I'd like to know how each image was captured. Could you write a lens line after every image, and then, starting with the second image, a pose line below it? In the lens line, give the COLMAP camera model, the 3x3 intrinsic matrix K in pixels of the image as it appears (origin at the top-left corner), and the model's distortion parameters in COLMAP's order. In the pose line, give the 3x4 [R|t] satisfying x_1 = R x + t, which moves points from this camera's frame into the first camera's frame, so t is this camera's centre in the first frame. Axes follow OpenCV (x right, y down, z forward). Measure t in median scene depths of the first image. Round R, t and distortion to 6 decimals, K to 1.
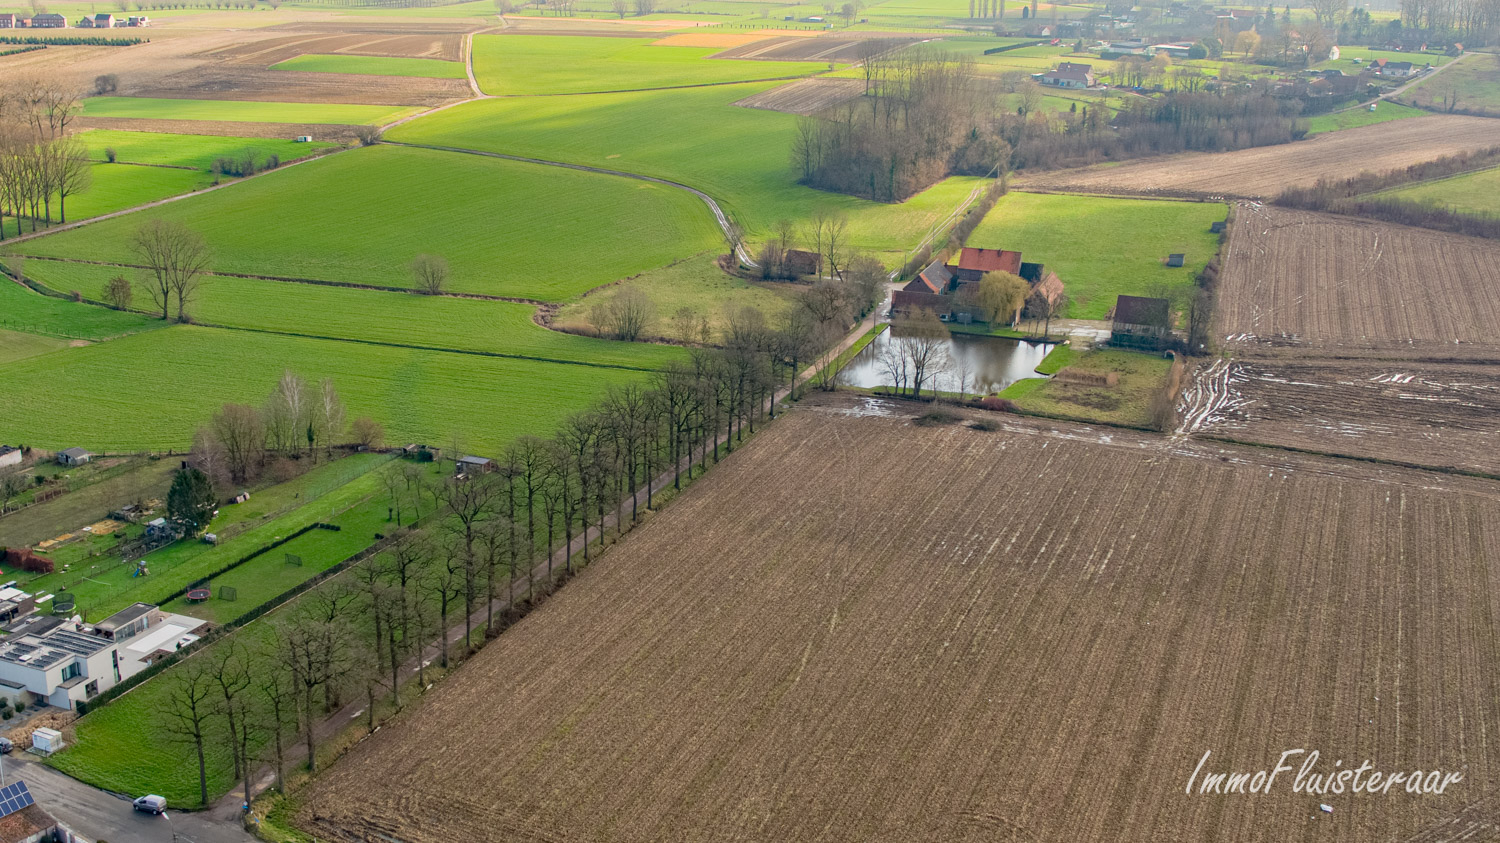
lens RADIAL K [[1411.5, 0, 739.8], [0, 1411.5, 420.3], [0, 0, 1]] dist [0.009831, -0.008295]
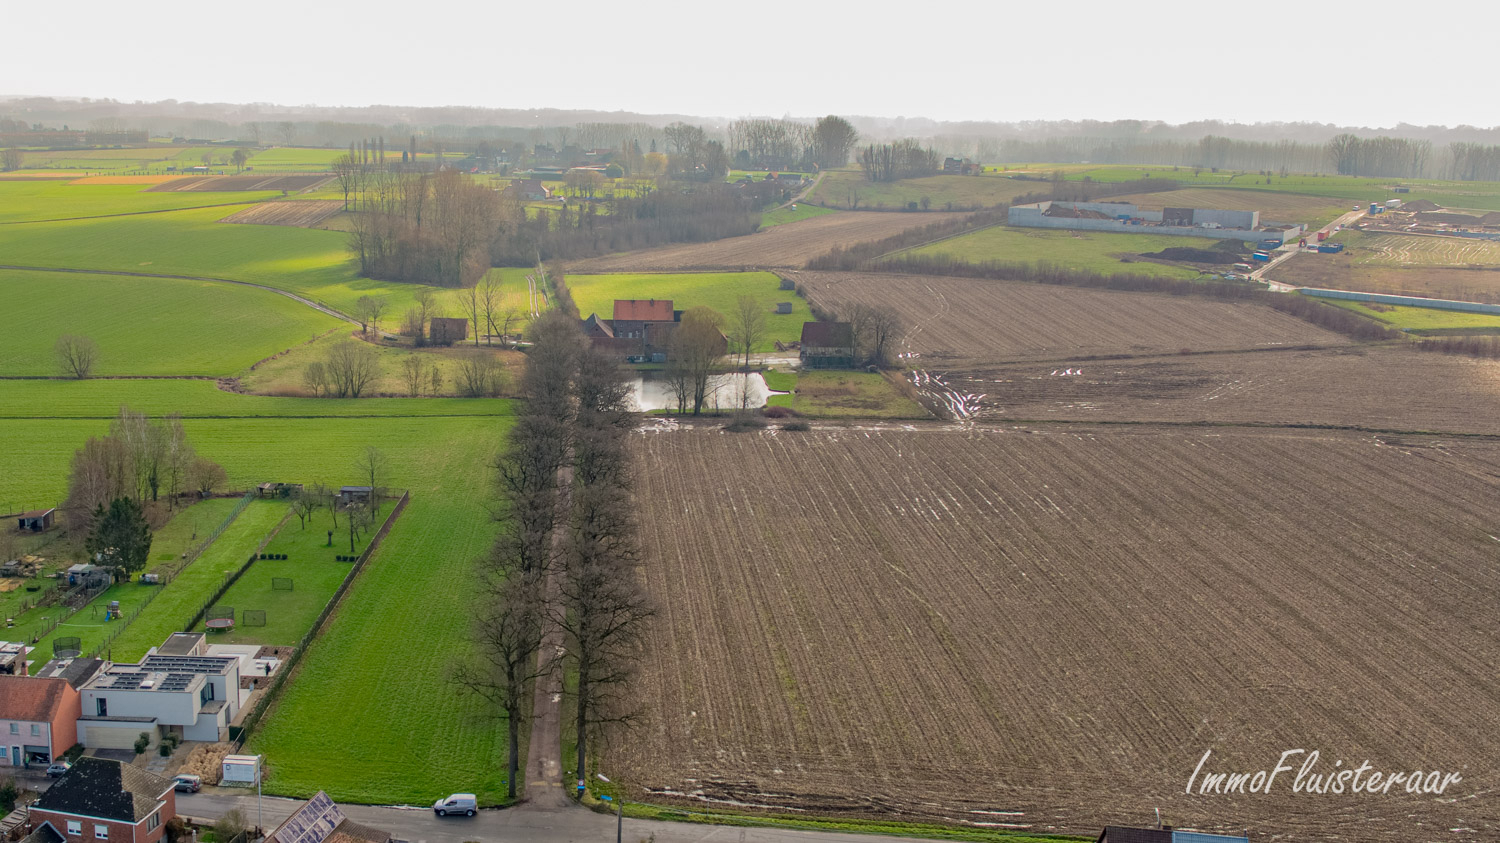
lens RADIAL K [[1411.5, 0, 739.8], [0, 1411.5, 420.3], [0, 0, 1]] dist [0.009831, -0.008295]
pose [[0.947489, -0.098502, 0.304241, -0.148839], [0.117267, 0.992126, -0.043988, 0.034794], [-0.297512, 0.077356, 0.951579, 0.060507]]
